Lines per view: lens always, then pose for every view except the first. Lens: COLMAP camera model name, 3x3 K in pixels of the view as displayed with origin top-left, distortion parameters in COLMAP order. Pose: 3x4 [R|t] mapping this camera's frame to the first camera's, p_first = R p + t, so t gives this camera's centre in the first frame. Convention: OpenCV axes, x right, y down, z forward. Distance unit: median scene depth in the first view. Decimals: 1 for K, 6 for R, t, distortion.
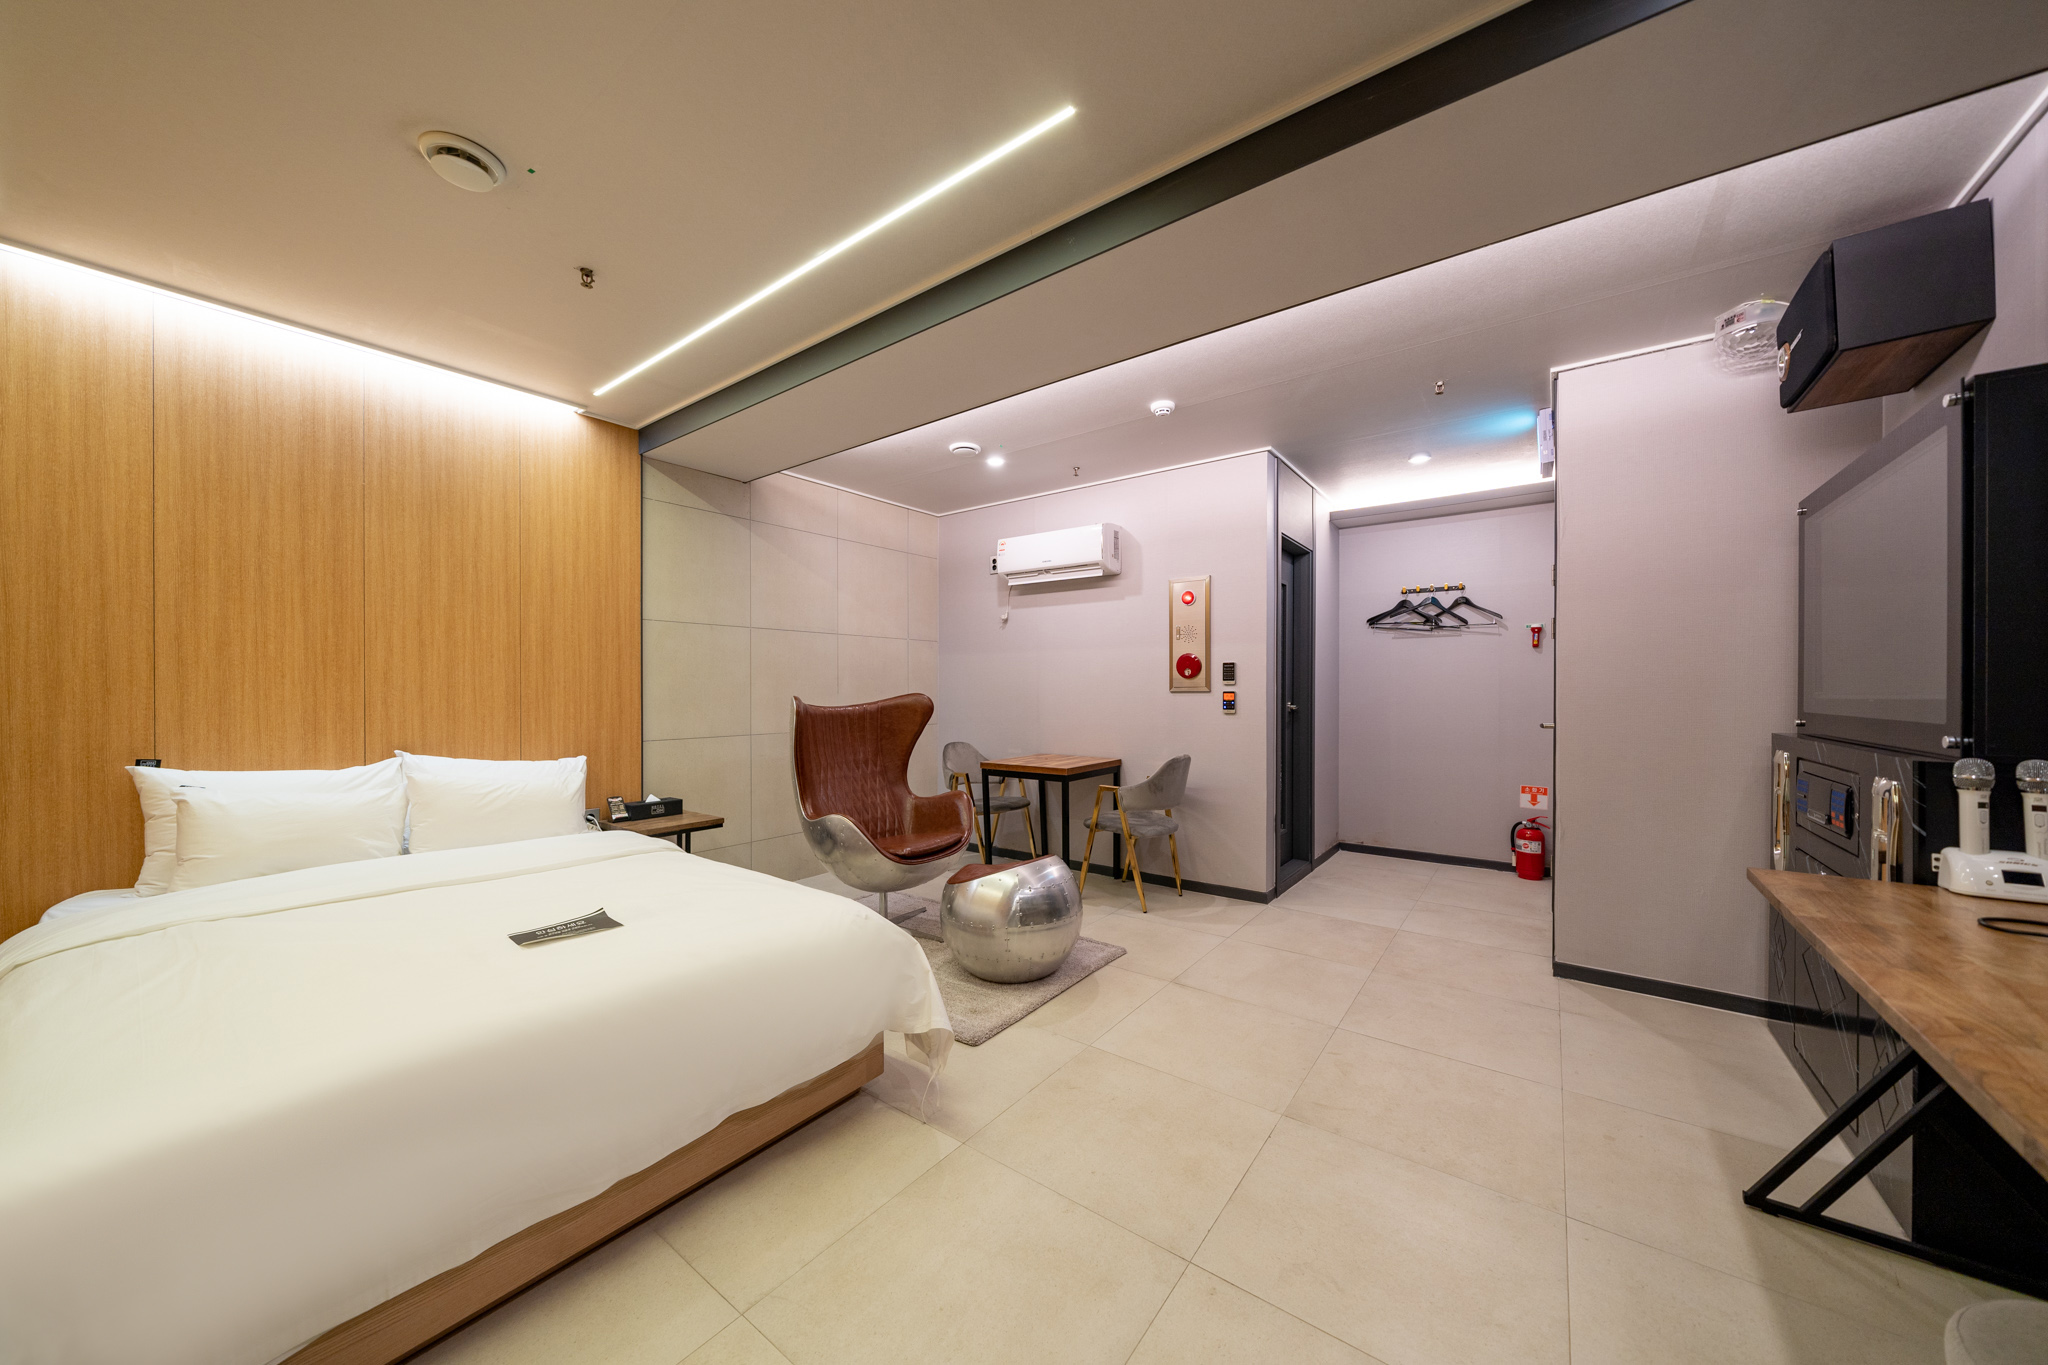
lens RADIAL K [[701.4, 0, 1022.9], [0, 701.4, 691.9], [0, 0, 1]] dist [-0.000675, 0.000060]
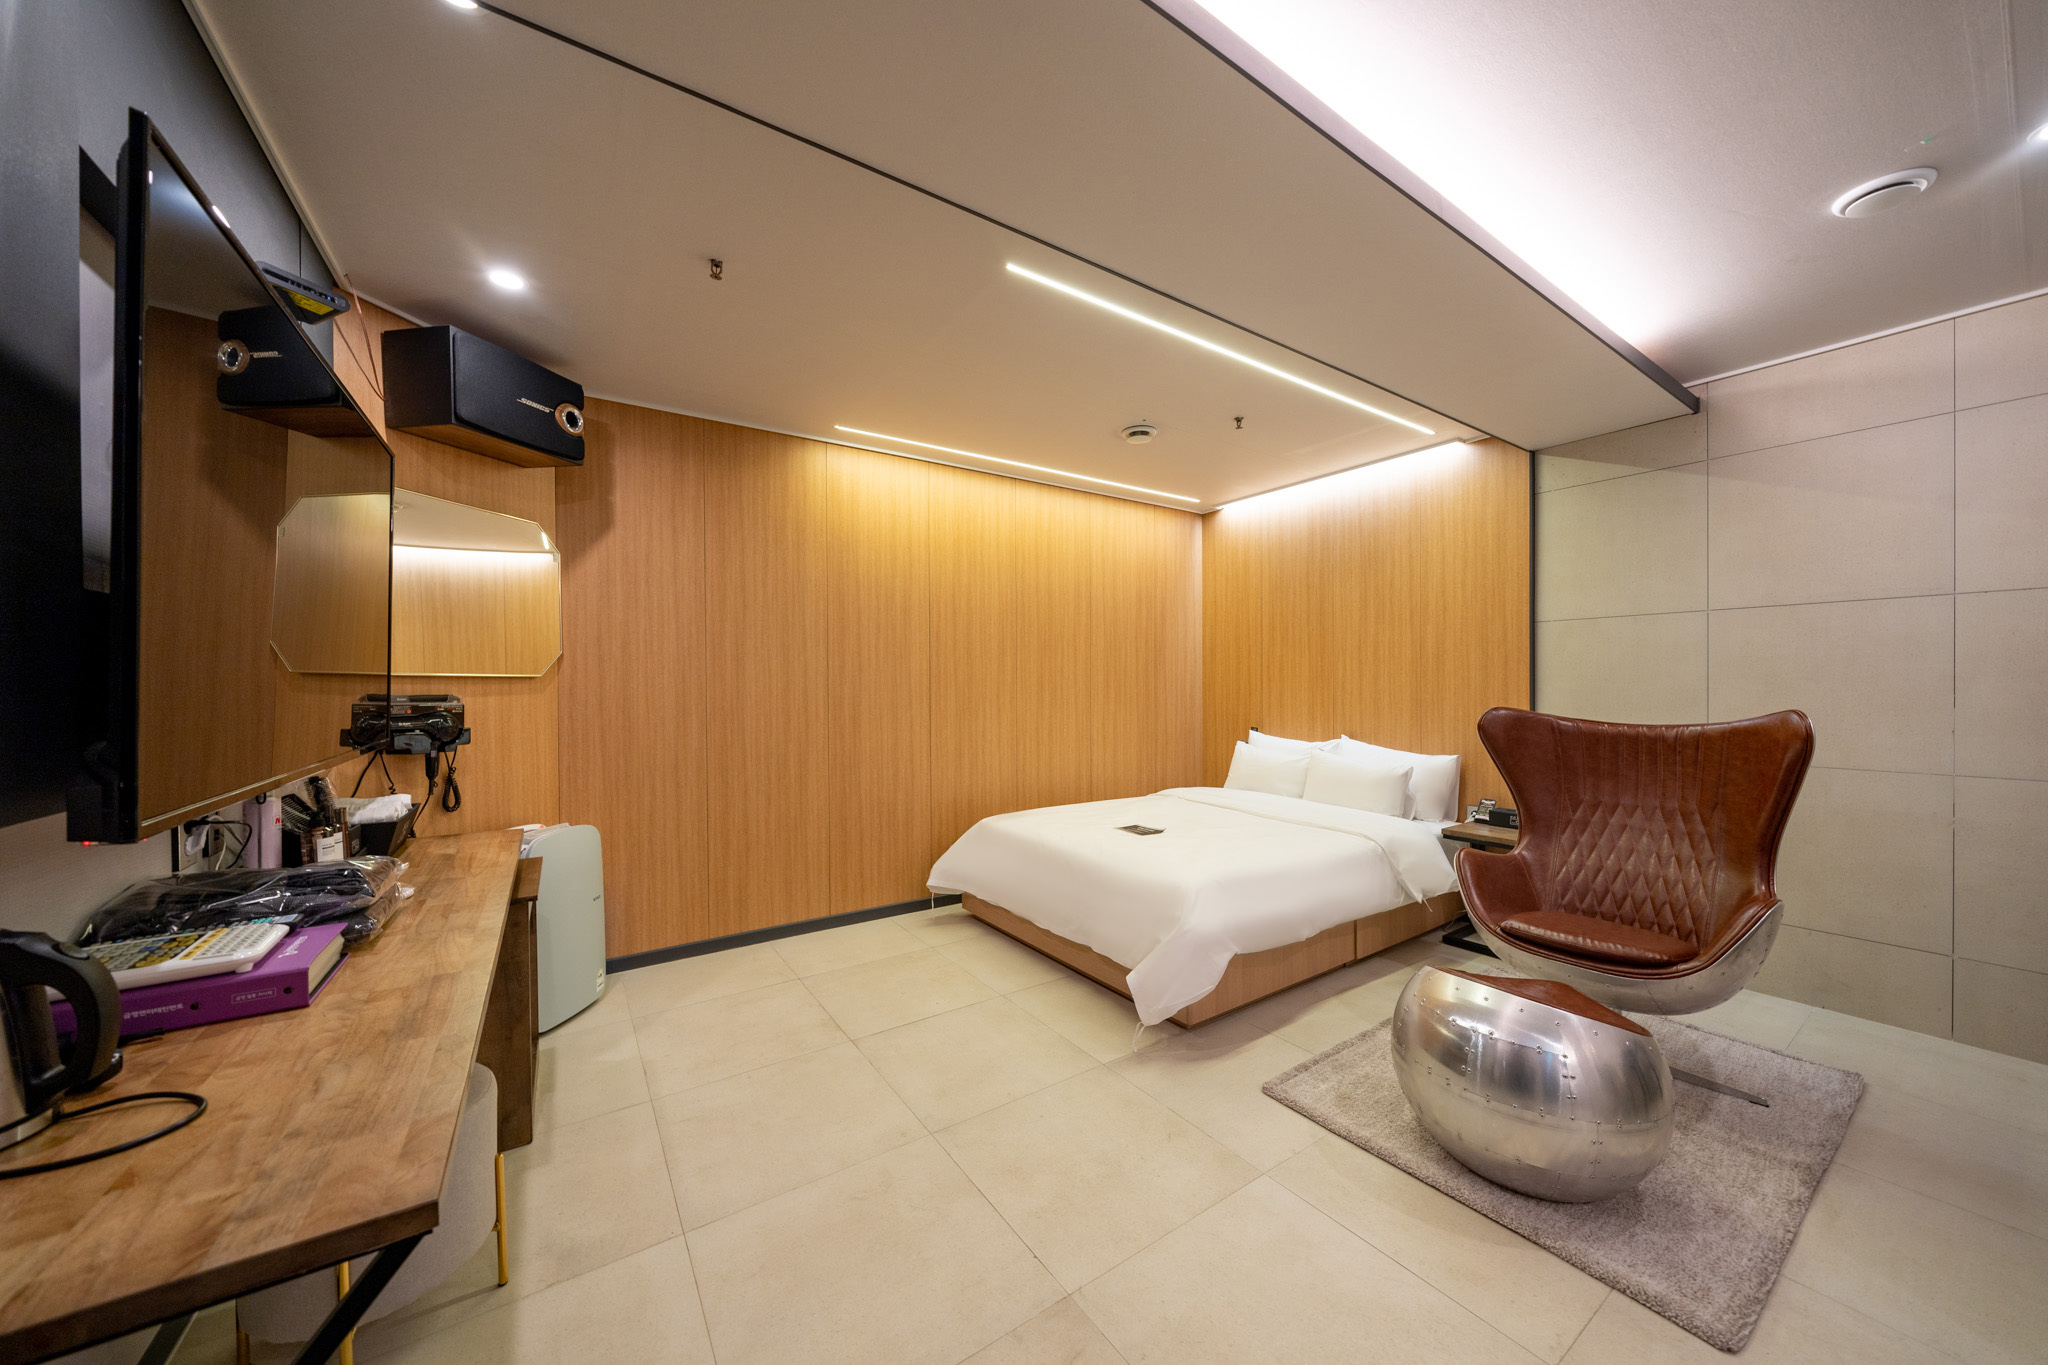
lens RADIAL K [[701.4, 0, 1022.9], [0, 701.4, 691.9], [0, 0, 1]] dist [-0.000675, 0.000060]
pose [[-0.324970, 0.011047, -0.945660, 0.754068], [0.002746, 0.999939, 0.010737, -0.026725], [0.945720, 0.000893, -0.324981, 0.836447]]
